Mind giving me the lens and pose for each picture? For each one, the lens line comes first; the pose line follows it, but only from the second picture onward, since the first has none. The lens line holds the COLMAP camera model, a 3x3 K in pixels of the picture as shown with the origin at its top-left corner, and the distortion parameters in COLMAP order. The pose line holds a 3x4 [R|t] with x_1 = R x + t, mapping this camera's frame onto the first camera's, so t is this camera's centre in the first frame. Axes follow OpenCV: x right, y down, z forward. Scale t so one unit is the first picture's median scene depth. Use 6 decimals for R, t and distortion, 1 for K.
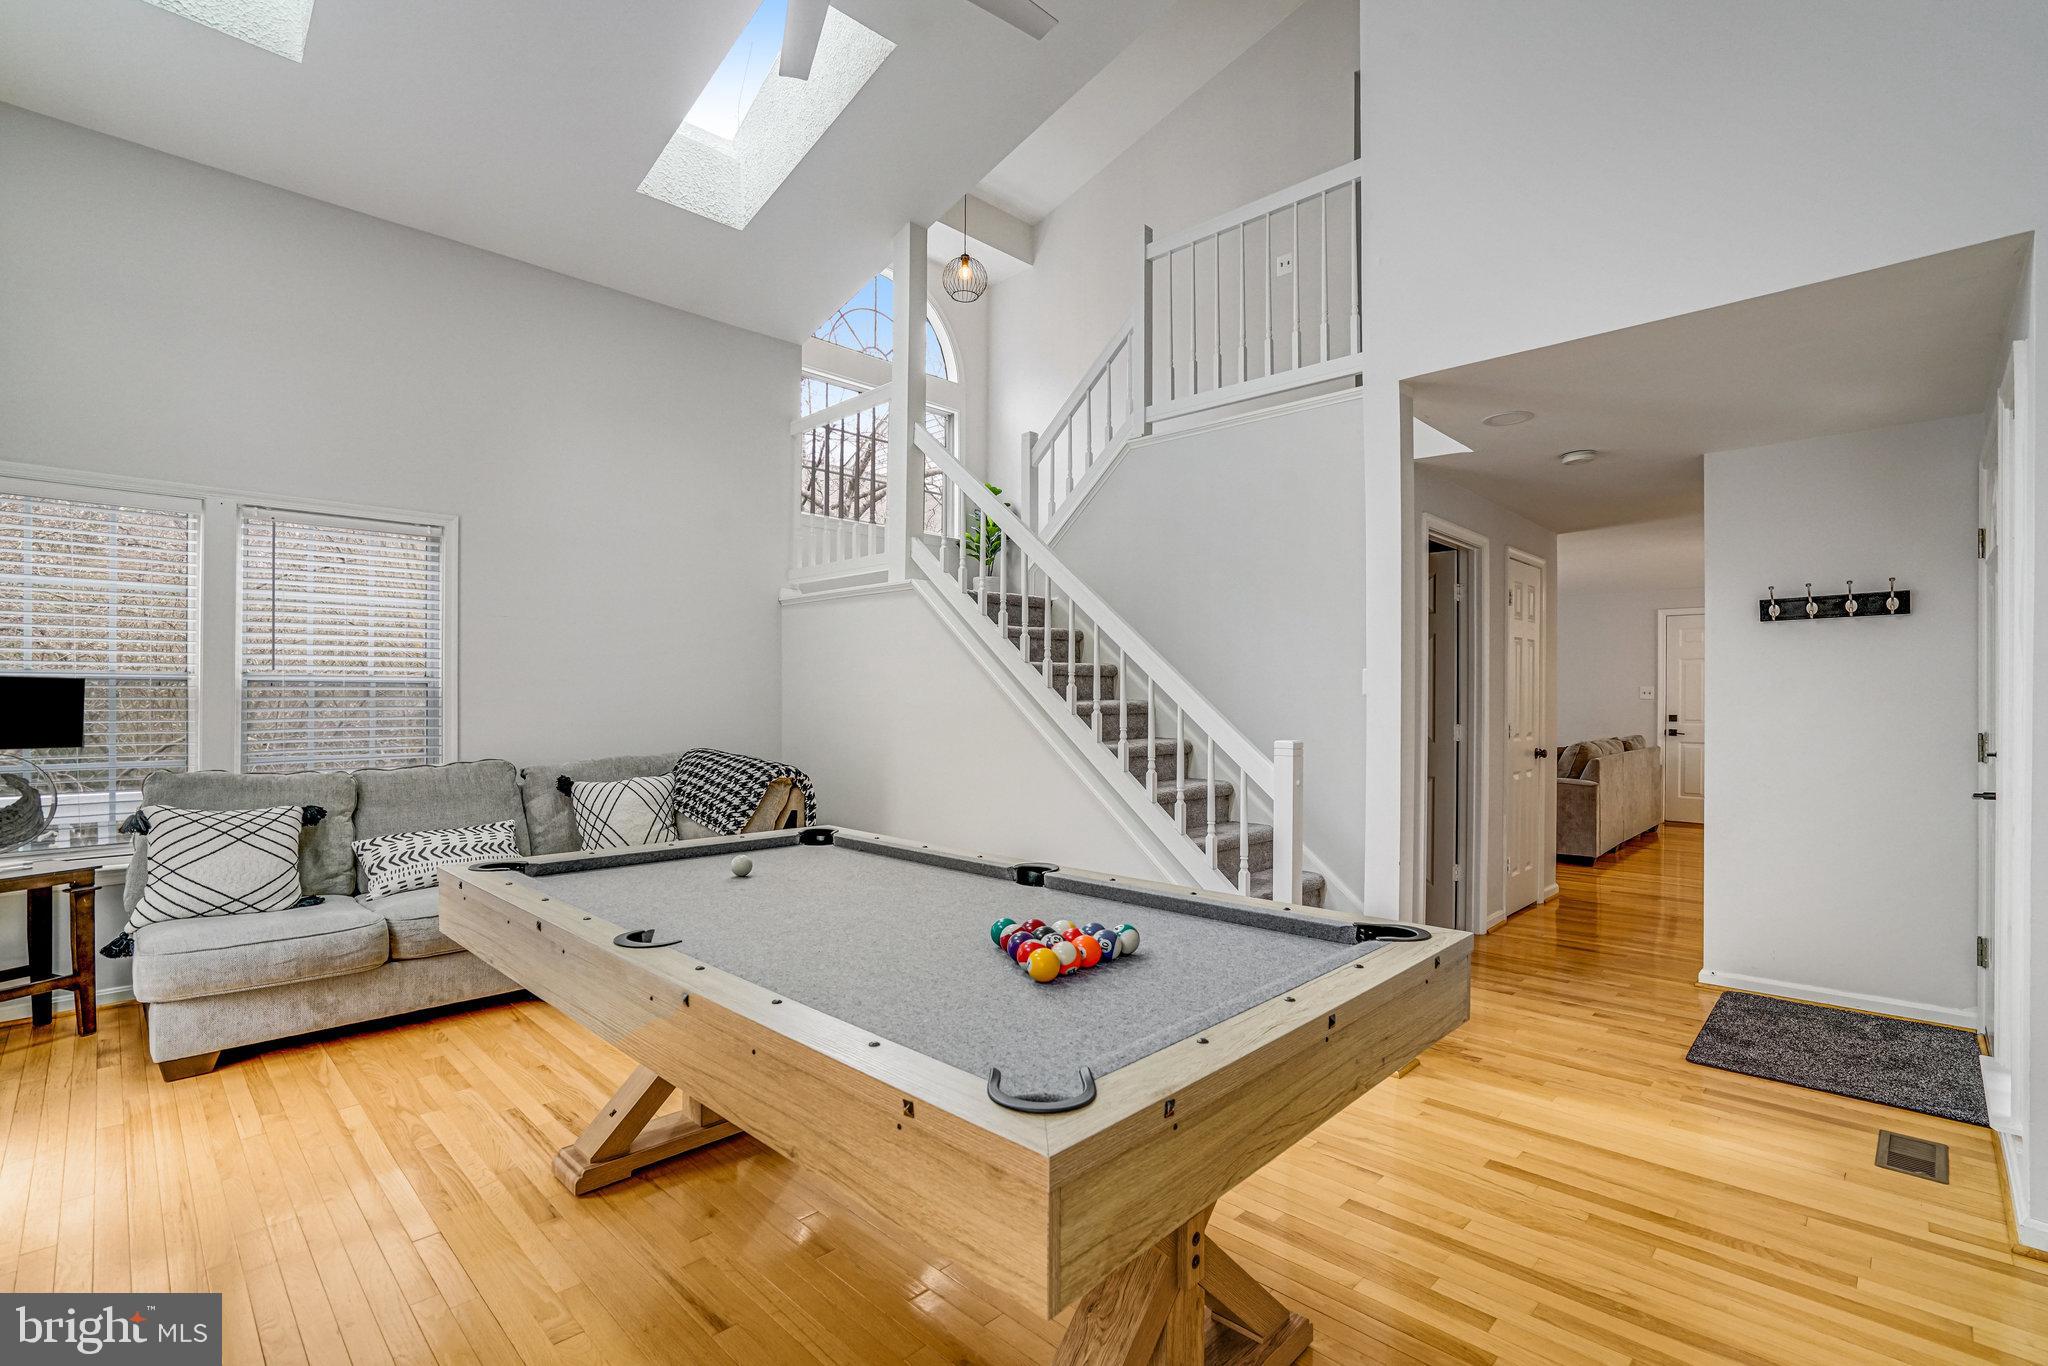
lens RADIAL K [[936.9, 0, 1023.7], [0, 936.9, 698.7], [0, 0, 1]] dist [-0.033168, 0.011498]
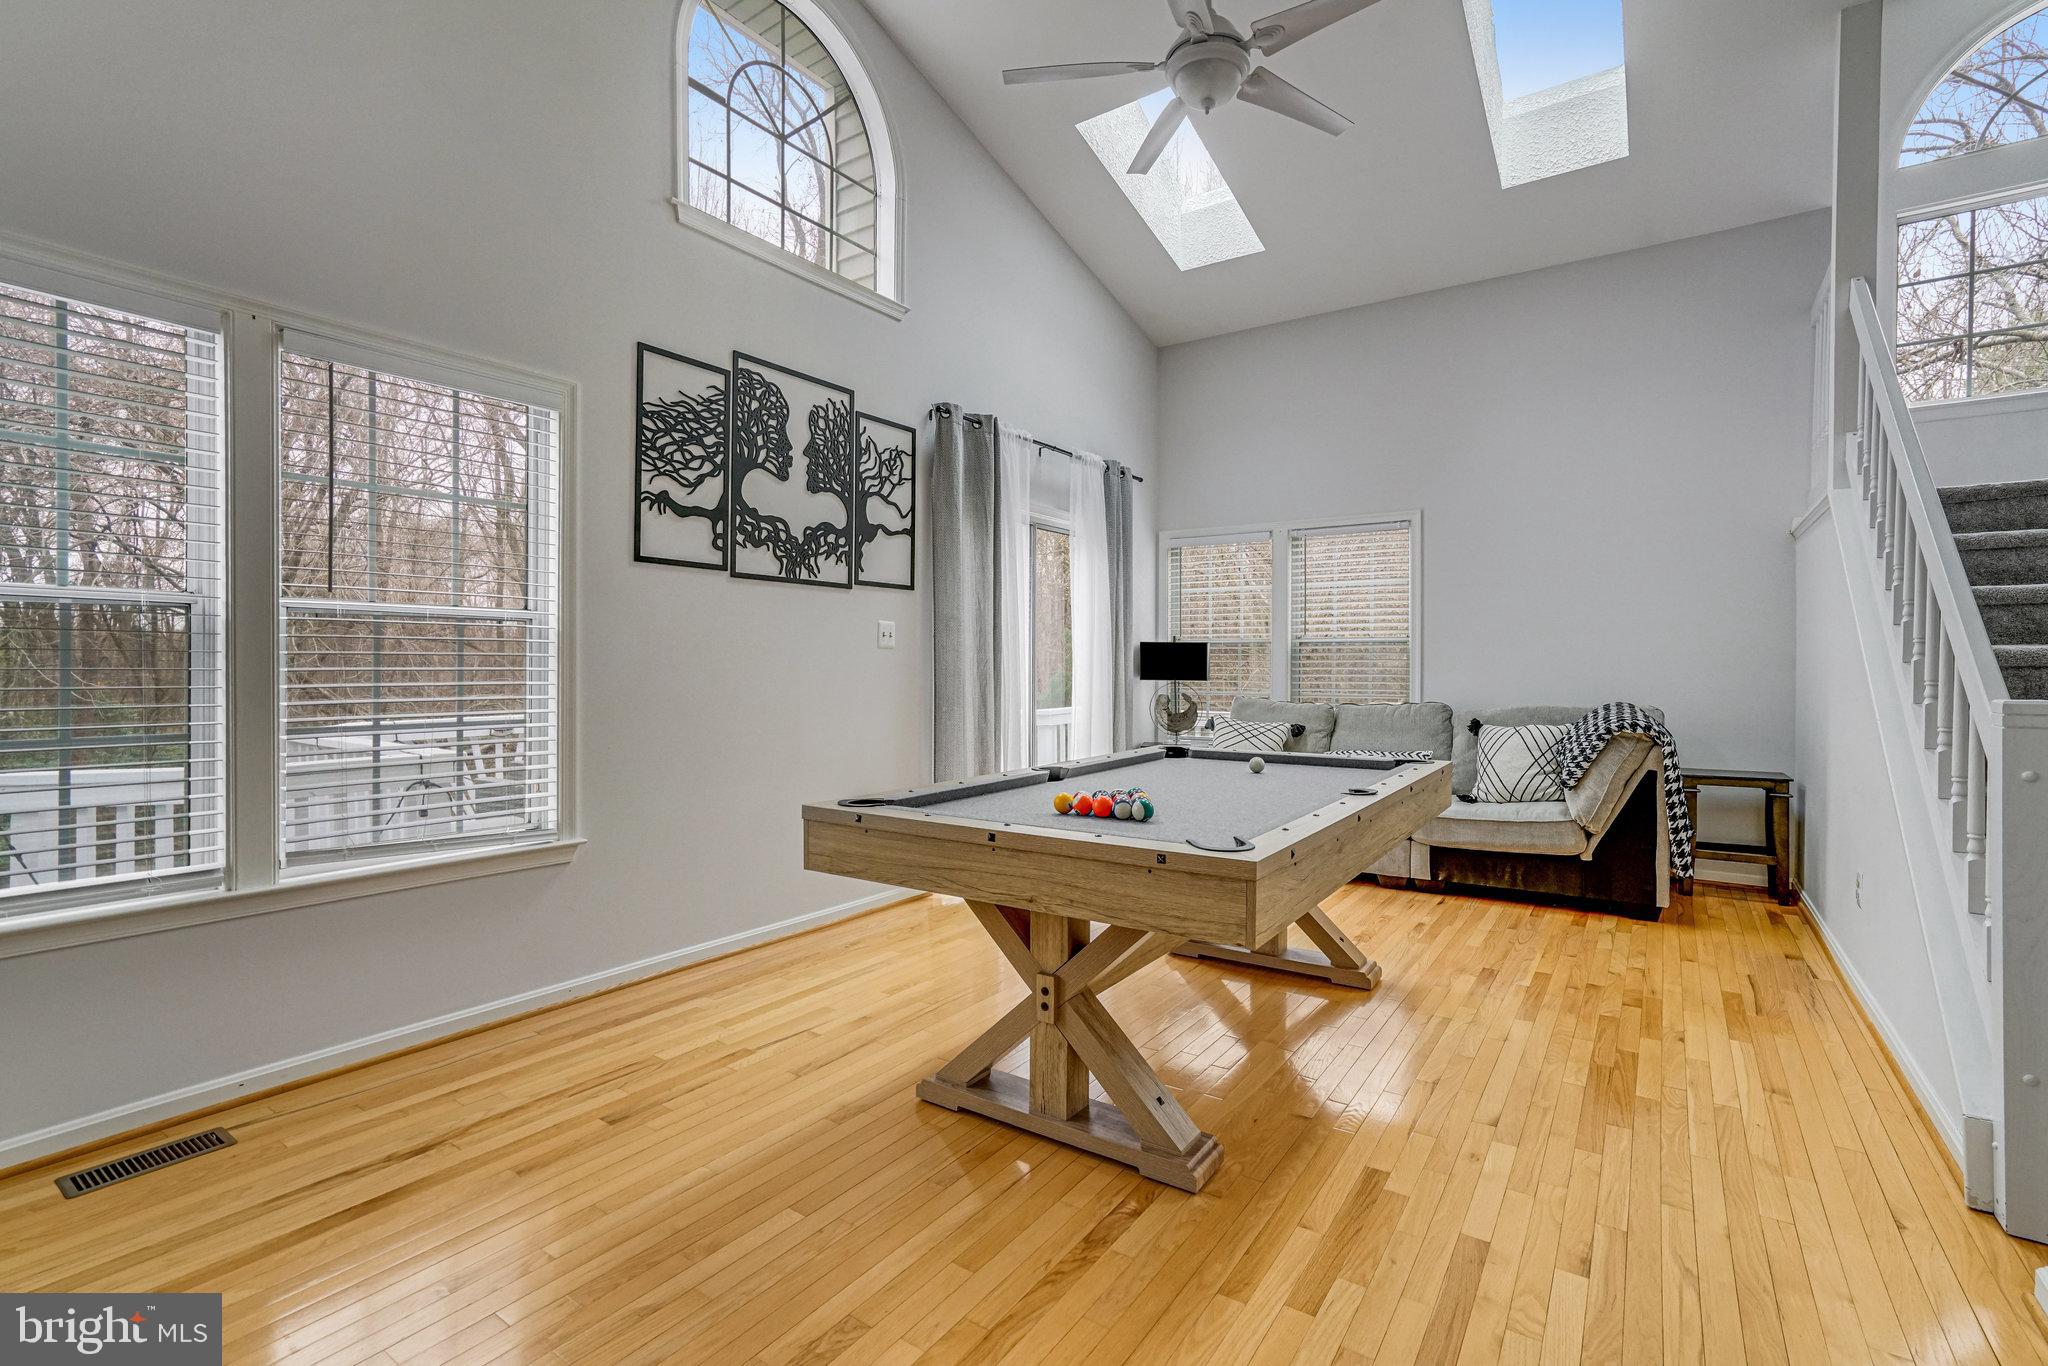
lens RADIAL K [[936.9, 0, 1003.8], [0, 936.9, 673.0], [0, 0, 1]] dist [-0.033168, 0.011498]
pose [[0.157835, 0.007370, -0.987438, 0.670336], [-0.002918, 0.999971, 0.006997, 0.023381], [0.987461, 0.001777, 0.157852, 0.280547]]
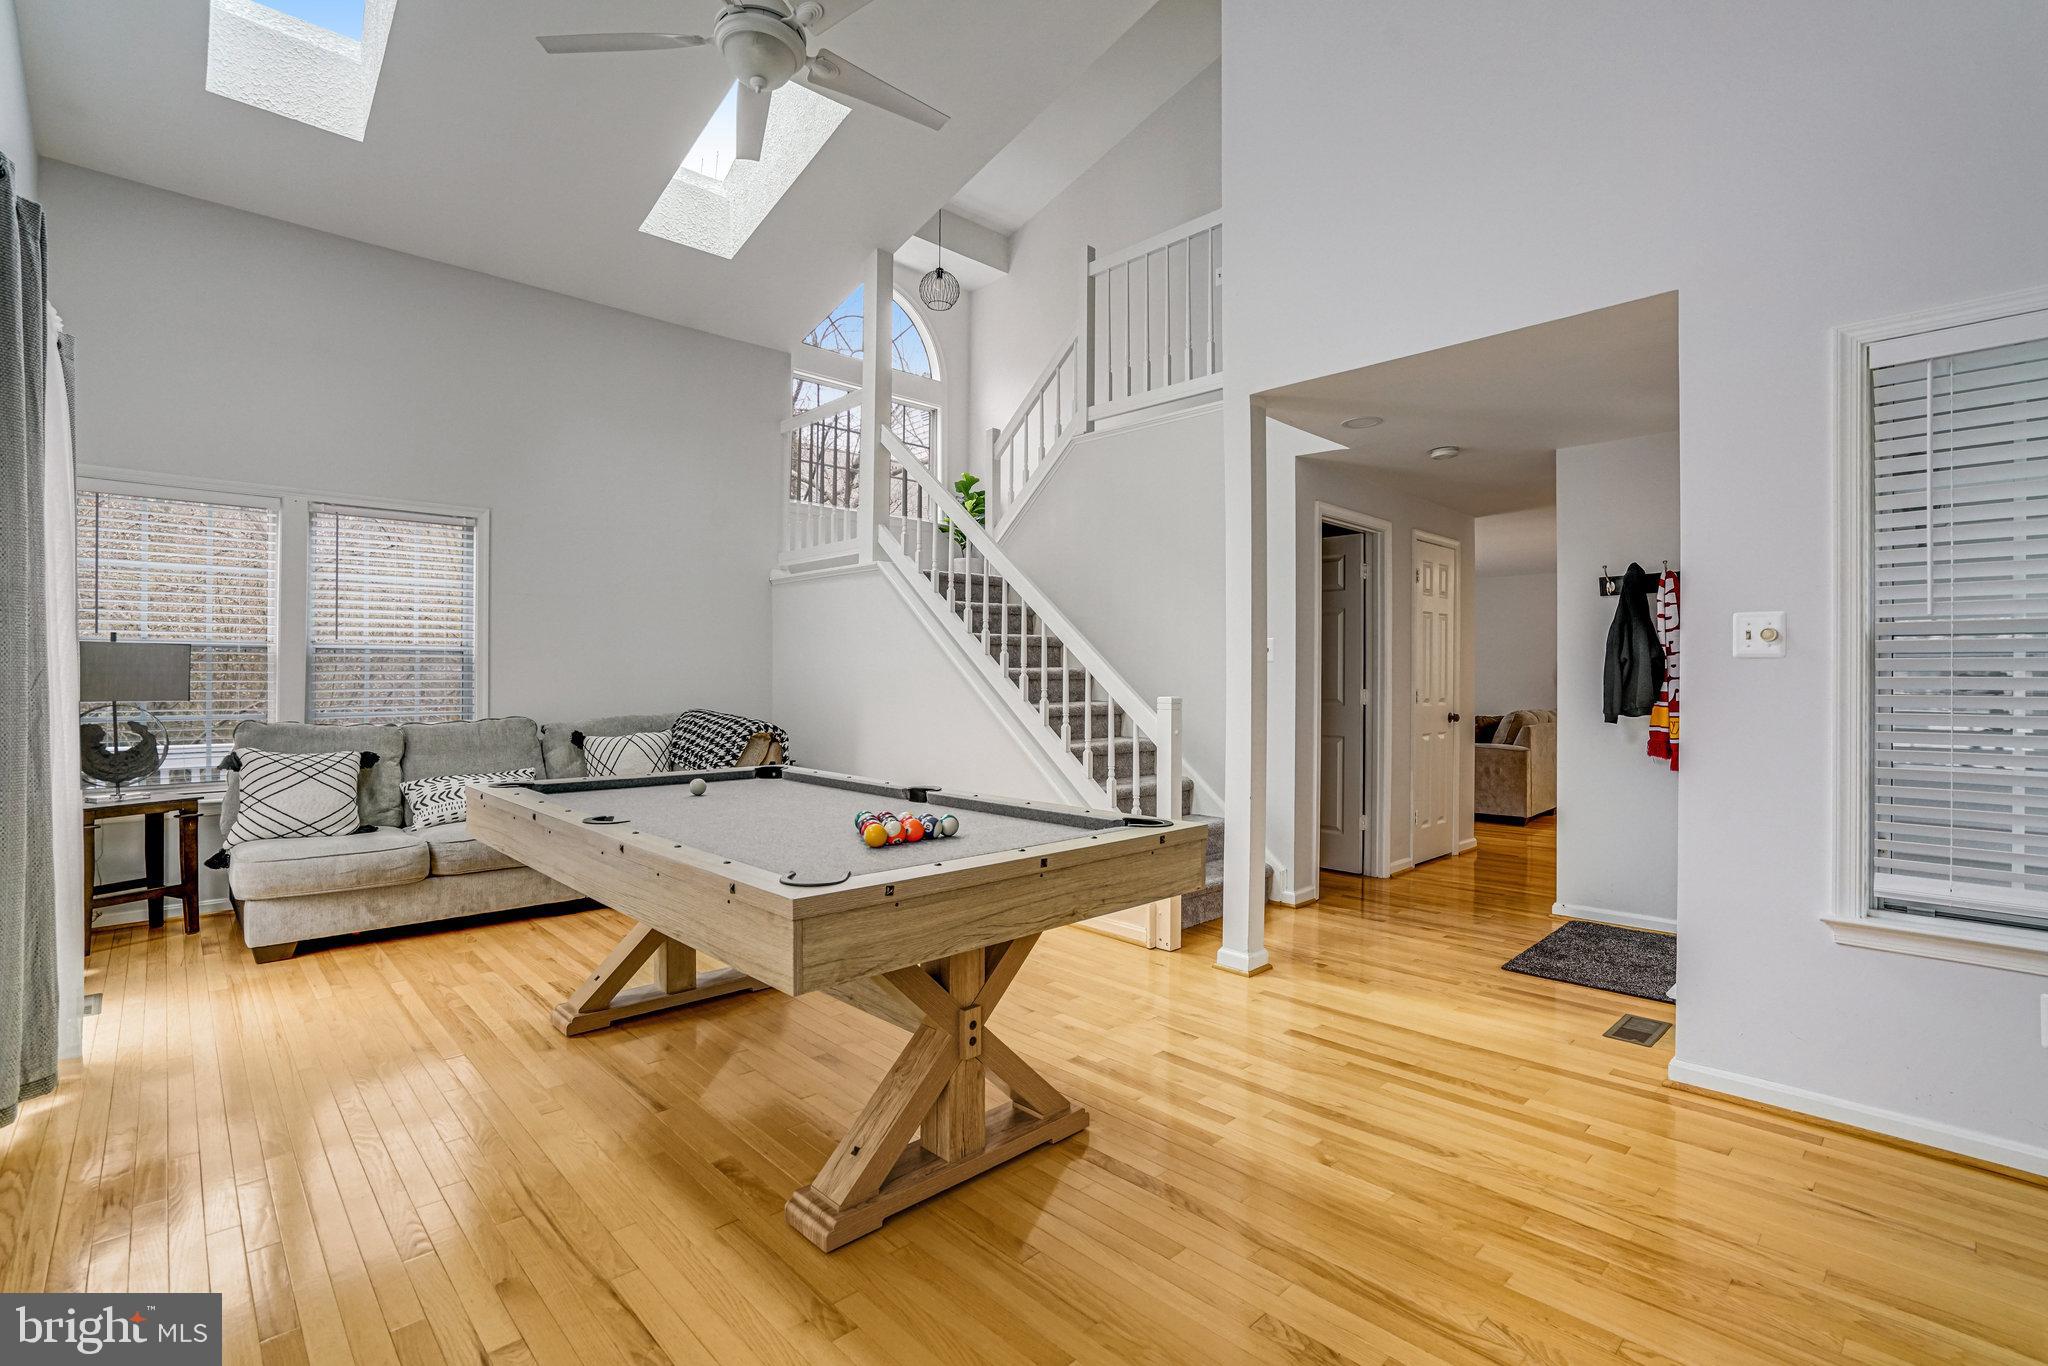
lens RADIAL K [[936.9, 0, 1017.3], [0, 936.9, 676.7], [0, 0, 1]] dist [-0.033168, 0.011498]
pose [[0.999232, 0.001197, -0.039165, 0.124881], [-0.001256, 0.999998, -0.001483, 0.019158], [0.039163, 0.001532, 0.999232, -0.176291]]
